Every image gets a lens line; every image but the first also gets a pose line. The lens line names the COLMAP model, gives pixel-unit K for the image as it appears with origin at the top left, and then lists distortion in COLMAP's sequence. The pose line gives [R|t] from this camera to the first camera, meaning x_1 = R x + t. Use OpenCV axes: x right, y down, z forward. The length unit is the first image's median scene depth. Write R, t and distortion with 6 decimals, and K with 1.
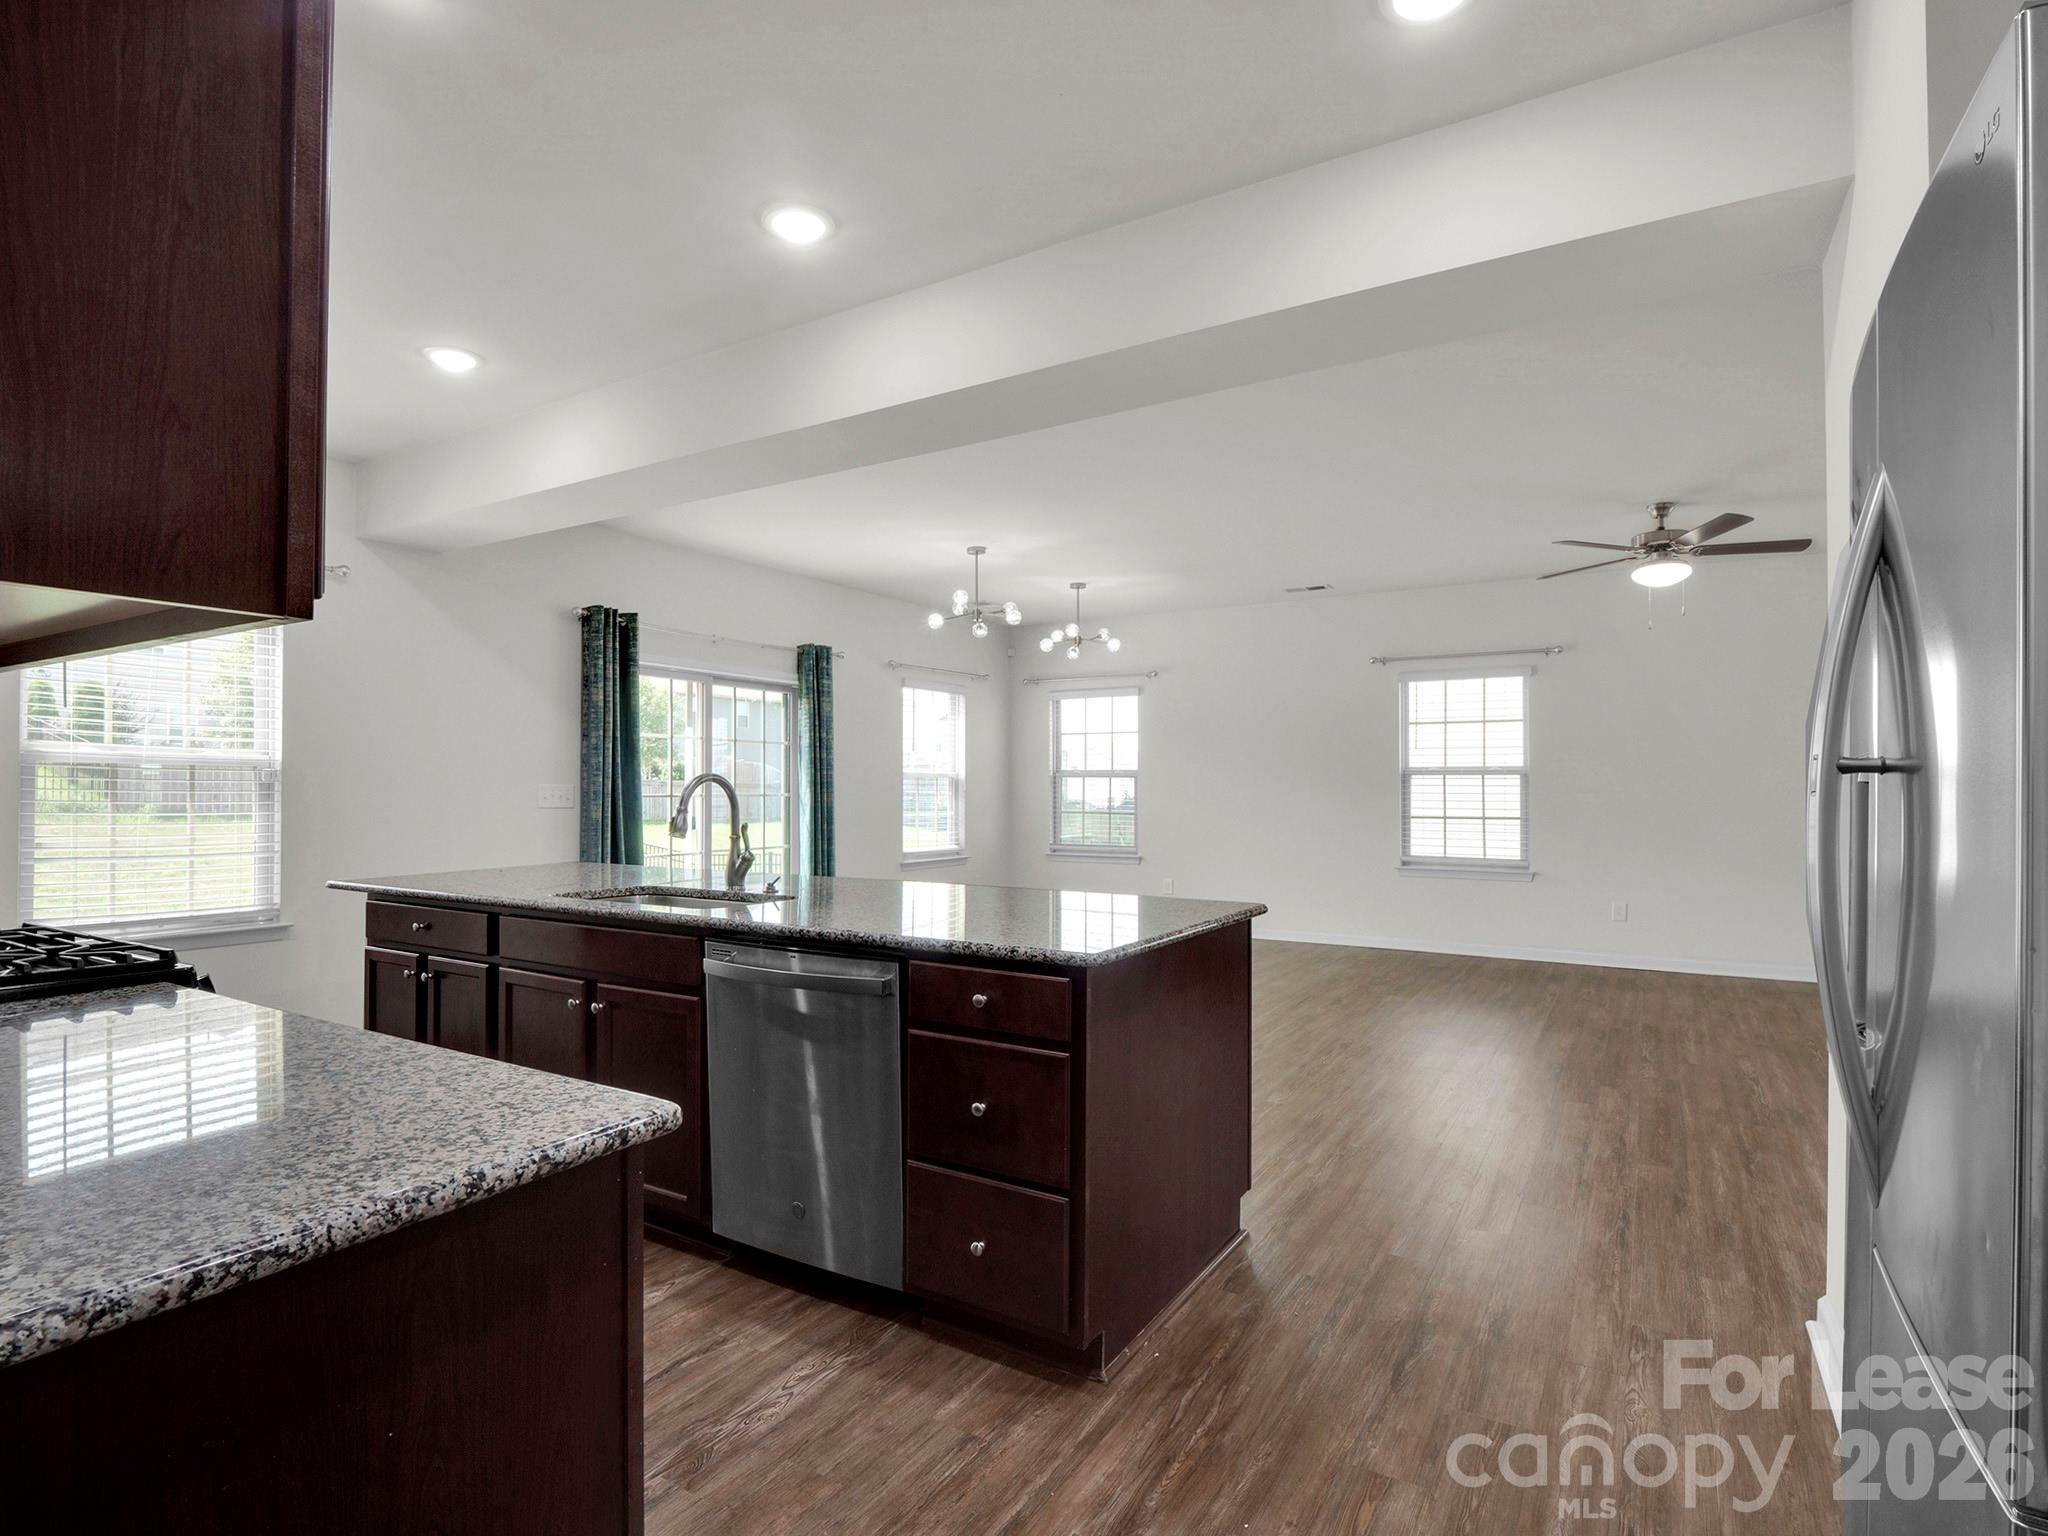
lens RADIAL K [[1019.5, 0, 1016.0], [0, 1019.5, 780.9], [0, 0, 1]] dist [0.000737, -0.013757]
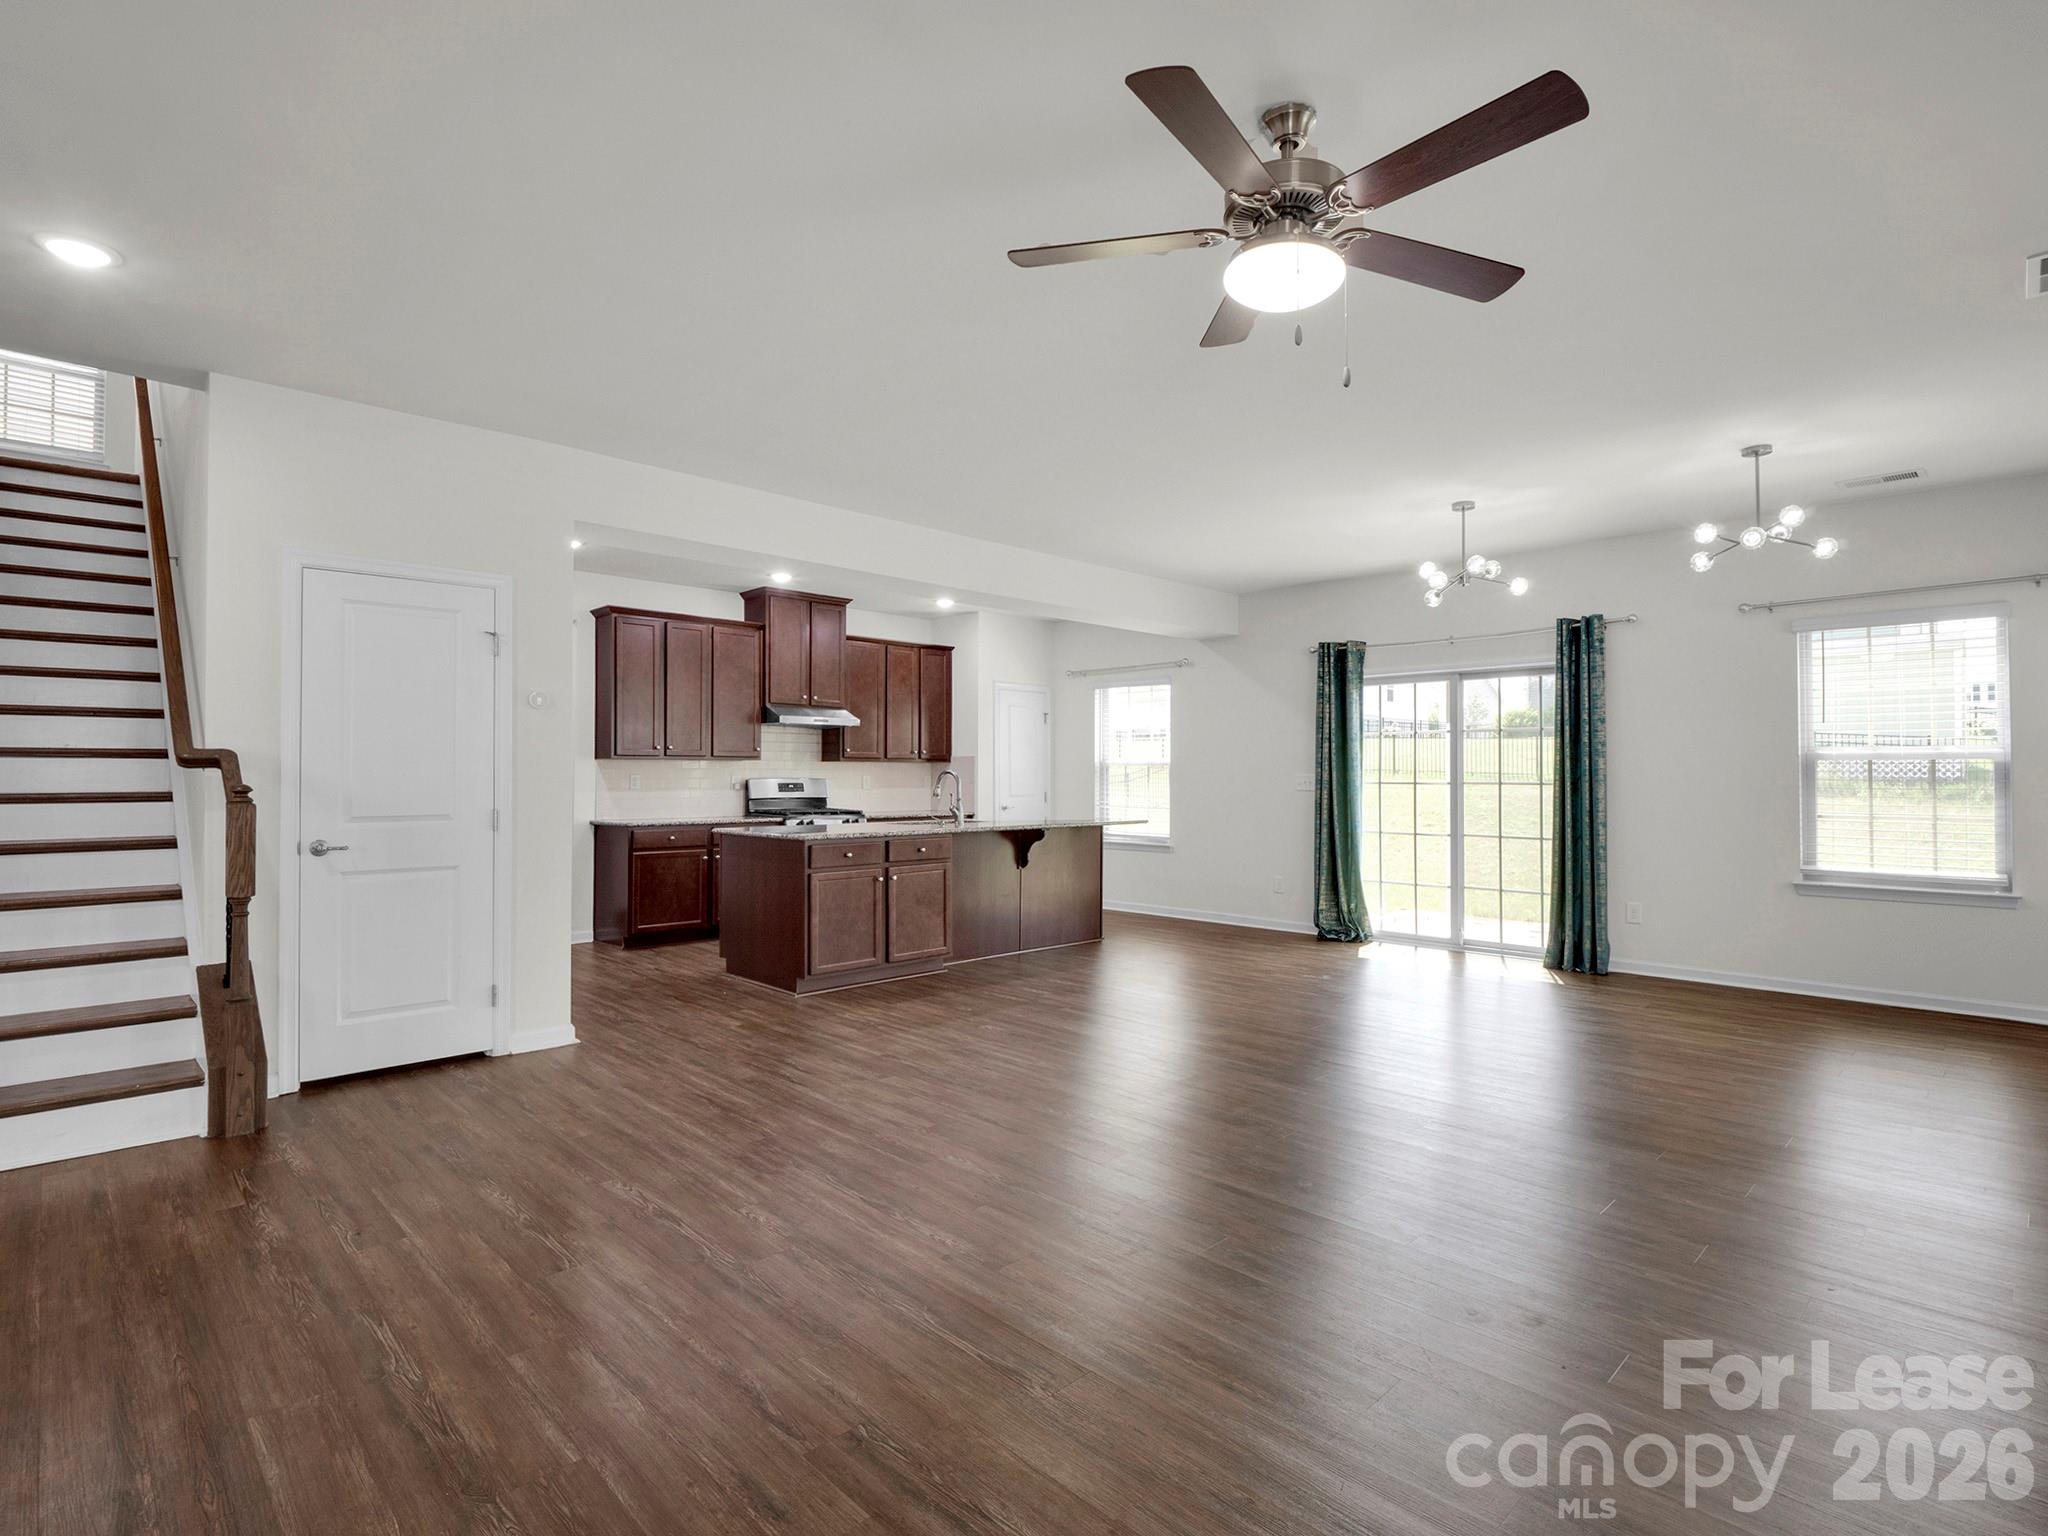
lens RADIAL K [[1019.5, 0, 1016.0], [0, 1019.5, 780.9], [0, 0, 1]] dist [0.000737, -0.013757]
pose [[-0.239718, 0.003221, -0.970837, 1.002089], [0.006919, 0.999975, 0.001609, 0.007266], [0.970818, -0.006331, -0.239735, 0.918665]]
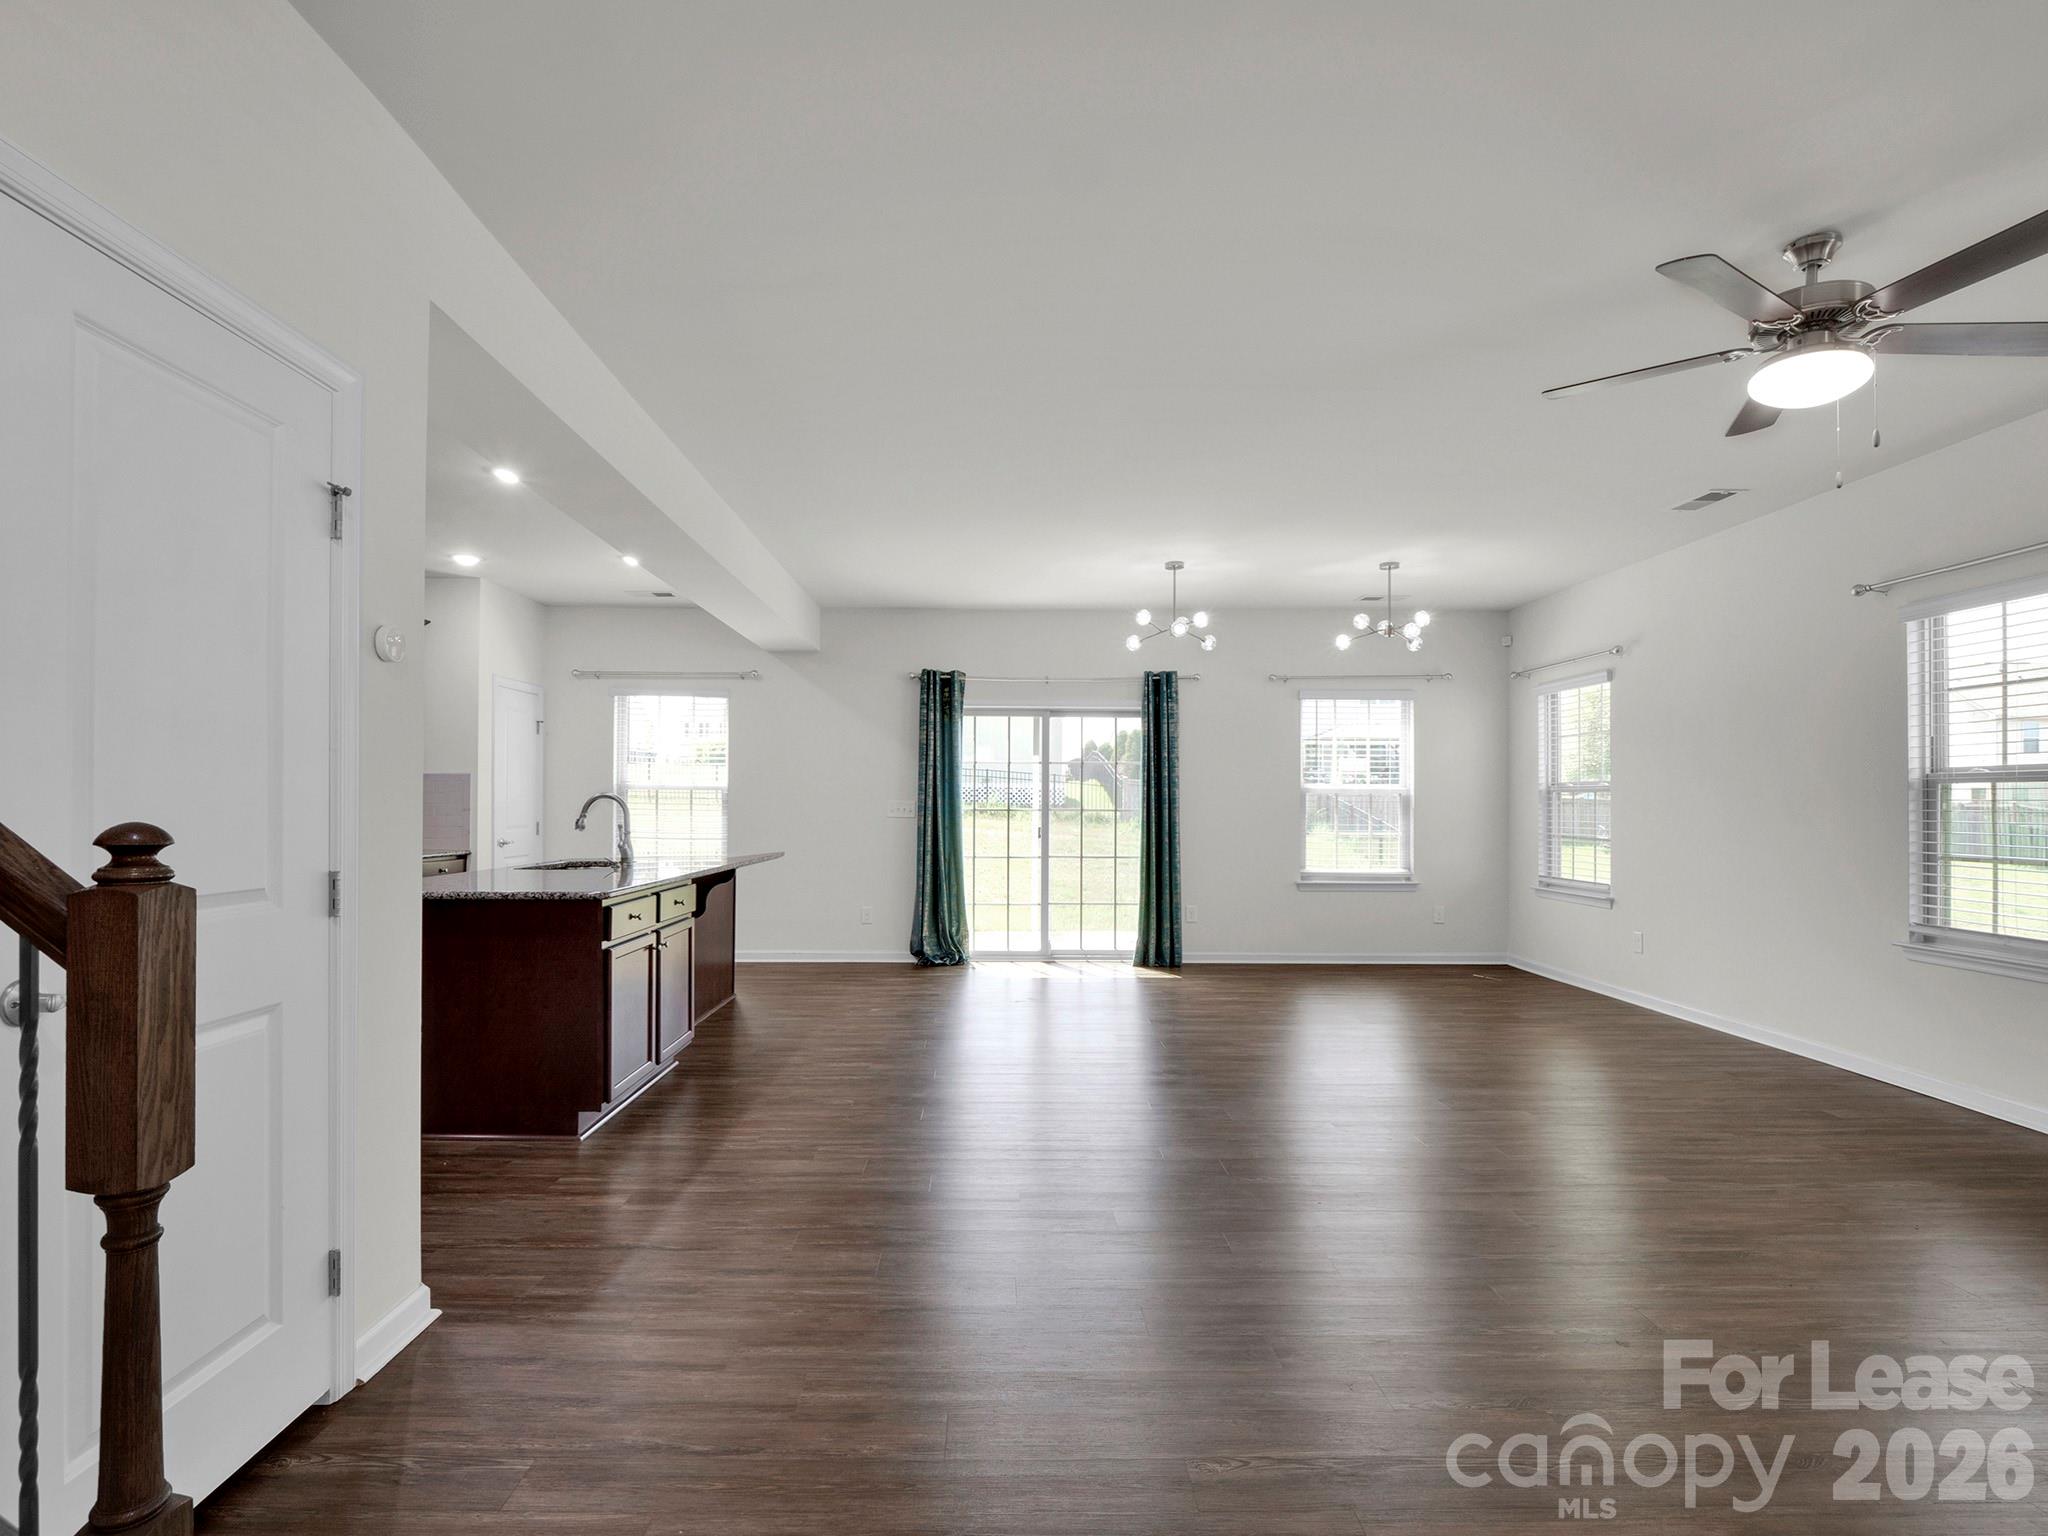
lens RADIAL K [[1004.4, 0, 1012.9], [0, 1004.4, 794.6], [0, 0, 1]] dist [0.002307, -0.007154]
pose [[0.537852, -0.006312, -0.843016, 0.780611], [0.002669, 0.999980, -0.005784, 0.003187], [0.843035, 0.000861, 0.537858, 0.371551]]
